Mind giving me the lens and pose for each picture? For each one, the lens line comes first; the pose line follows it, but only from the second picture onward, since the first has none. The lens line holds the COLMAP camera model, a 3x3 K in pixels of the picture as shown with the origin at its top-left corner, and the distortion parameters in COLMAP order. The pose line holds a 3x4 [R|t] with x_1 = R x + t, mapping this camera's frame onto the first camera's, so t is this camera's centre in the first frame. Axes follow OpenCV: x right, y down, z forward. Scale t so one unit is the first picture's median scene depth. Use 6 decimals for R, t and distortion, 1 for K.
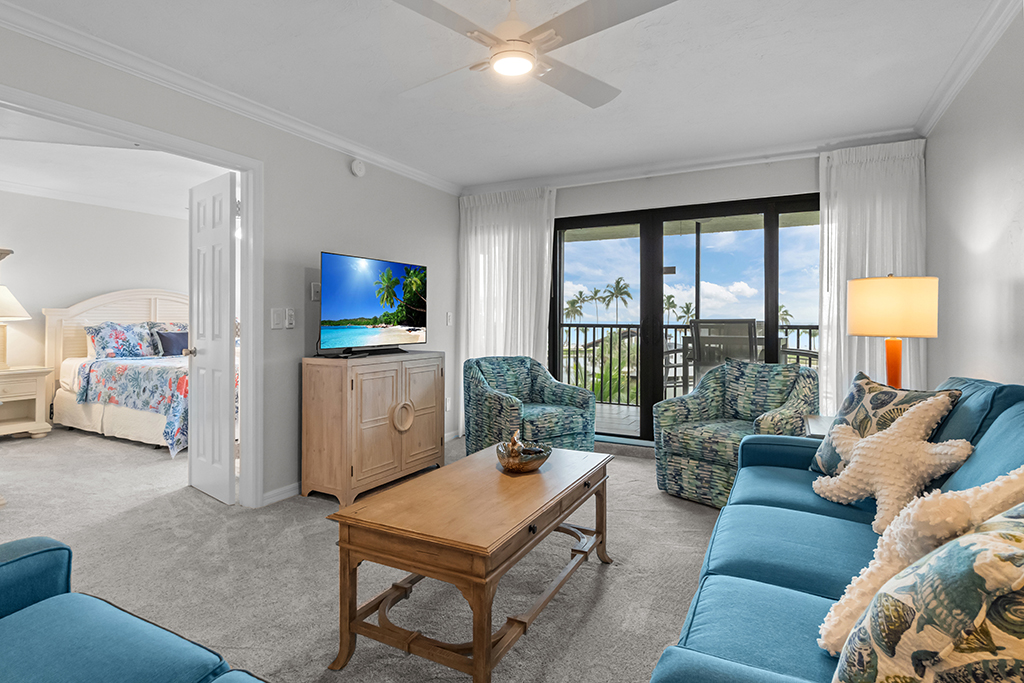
lens RADIAL K [[530.5, 0, 498.6], [0, 530.5, 316.7], [0, 0, 1]] dist [-0.001844, -0.000663]
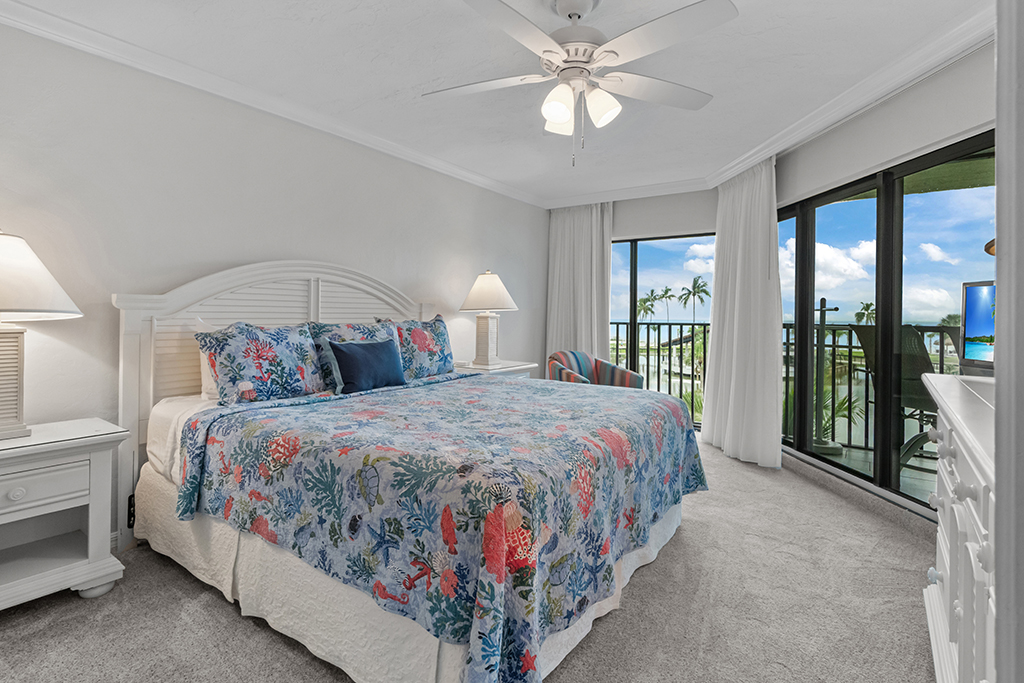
lens RADIAL K [[500.3, 0, 499.0], [0, 500.3, 317.4], [0, 0, 1]] dist [0.005138, -0.000123]
pose [[0.992139, 0.002355, -0.125121, -0.434317], [-0.001705, 0.999984, 0.005303, 0.001887], [0.125132, -0.005048, 0.992127, 0.560846]]
